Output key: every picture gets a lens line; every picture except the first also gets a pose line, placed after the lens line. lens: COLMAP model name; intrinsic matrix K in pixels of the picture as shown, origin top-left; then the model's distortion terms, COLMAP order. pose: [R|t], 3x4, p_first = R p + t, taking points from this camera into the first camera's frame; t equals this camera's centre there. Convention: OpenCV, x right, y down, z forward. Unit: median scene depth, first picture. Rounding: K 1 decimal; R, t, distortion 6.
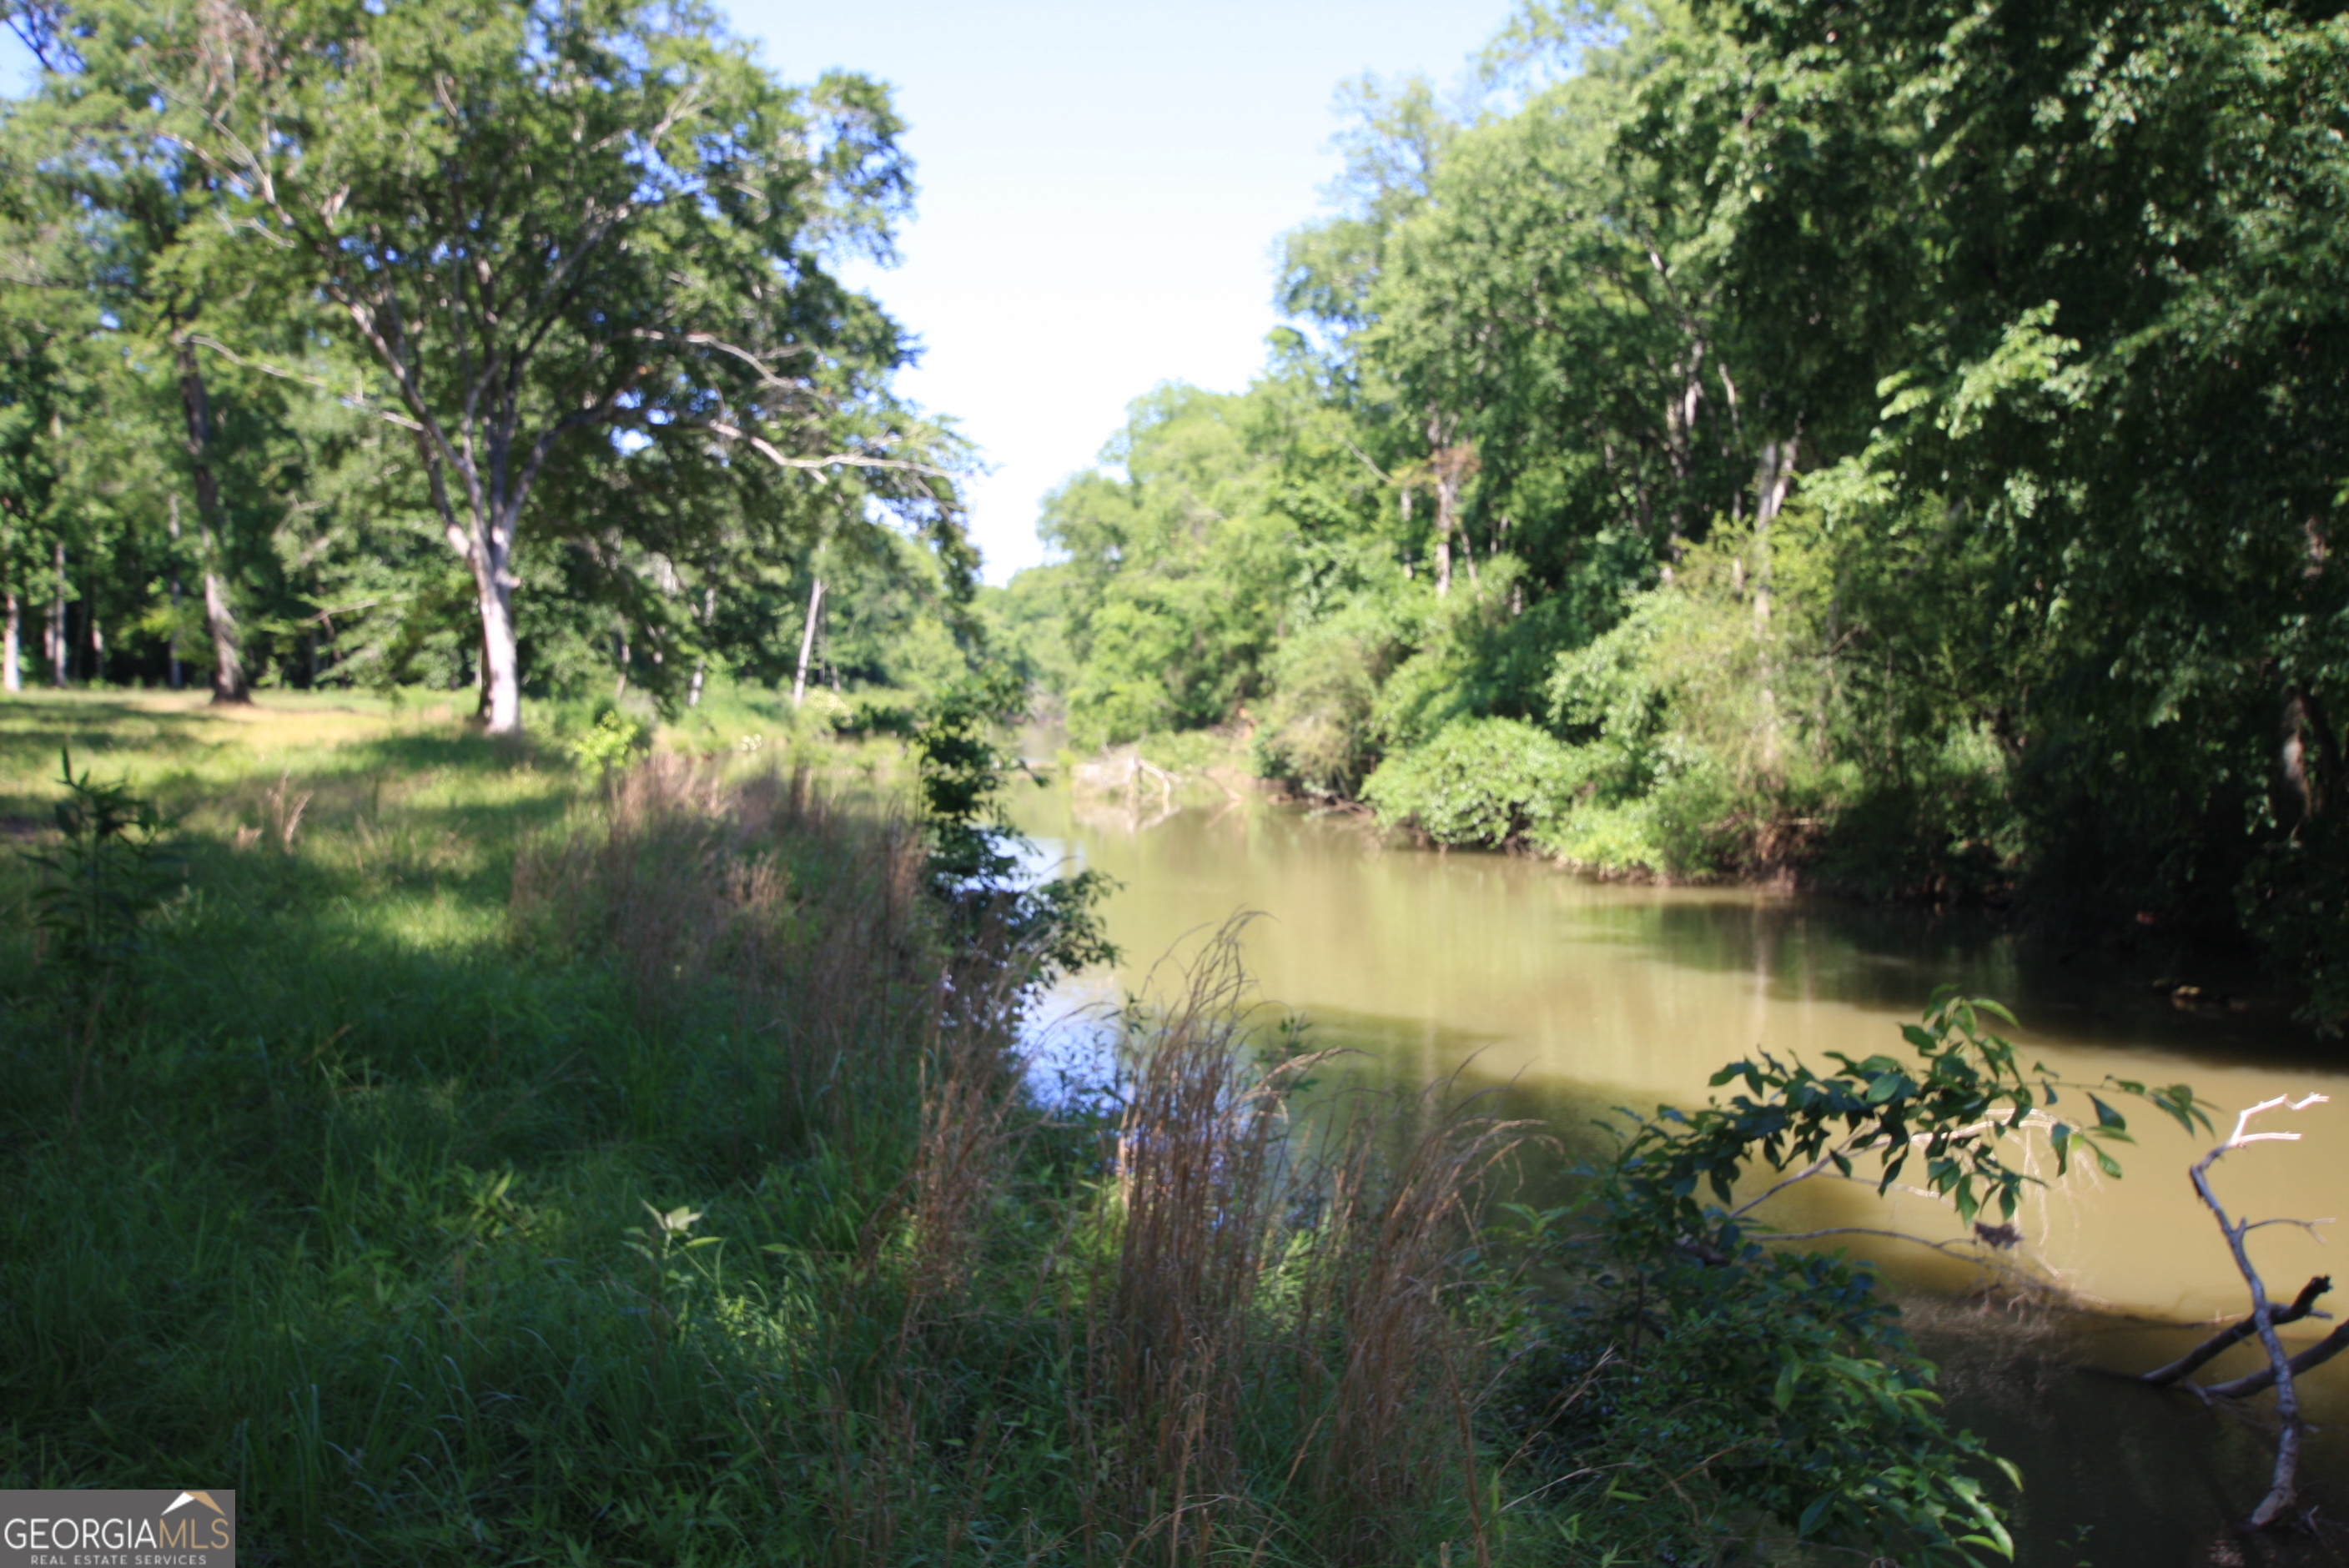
lens RADIAL K [[2072.4, 0, 1178.3], [0, 2072.4, 813.1], [0, 0, 1]] dist [0.012438, 0.029096]
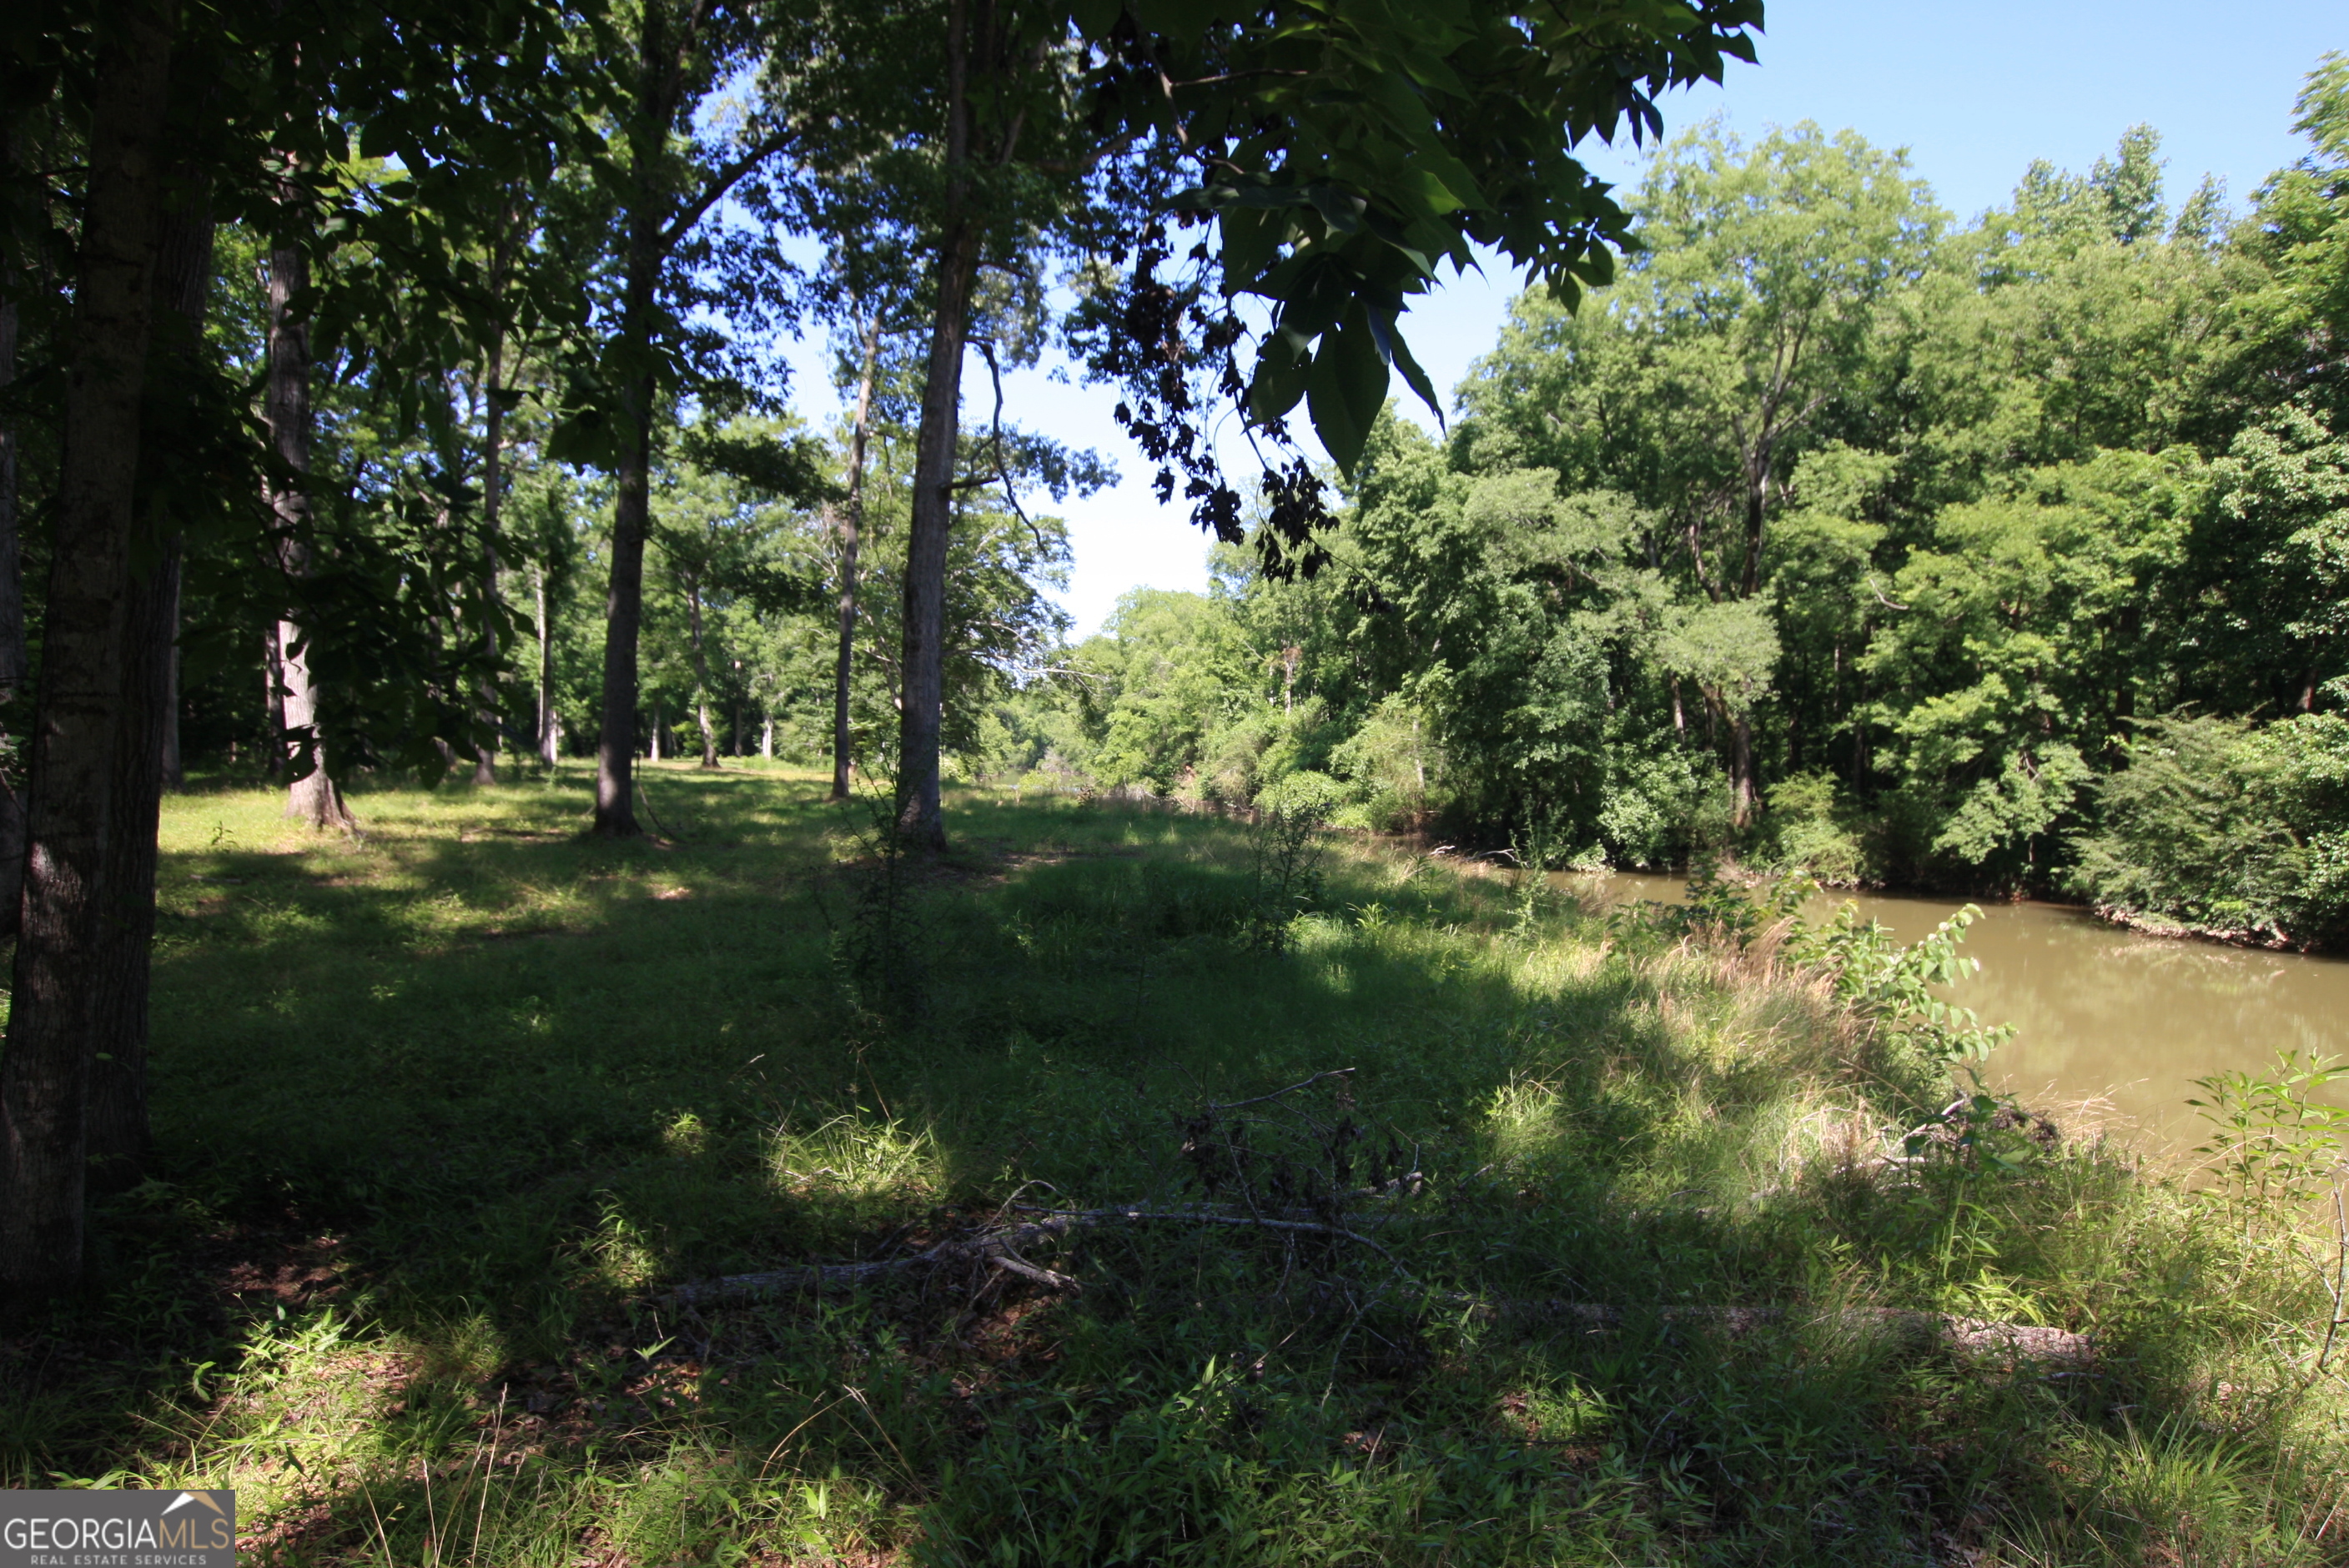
lens RADIAL K [[1332.5, 0, 1177.4], [0, 1332.5, 819.1], [0, 0, 1]] dist [-0.015062, 0.003521]
pose [[0.999204, -0.005545, 0.039506, -0.066658], [0.005889, 0.999946, -0.008586, 0.024507], [-0.039457, 0.008812, 0.999182, -0.588223]]
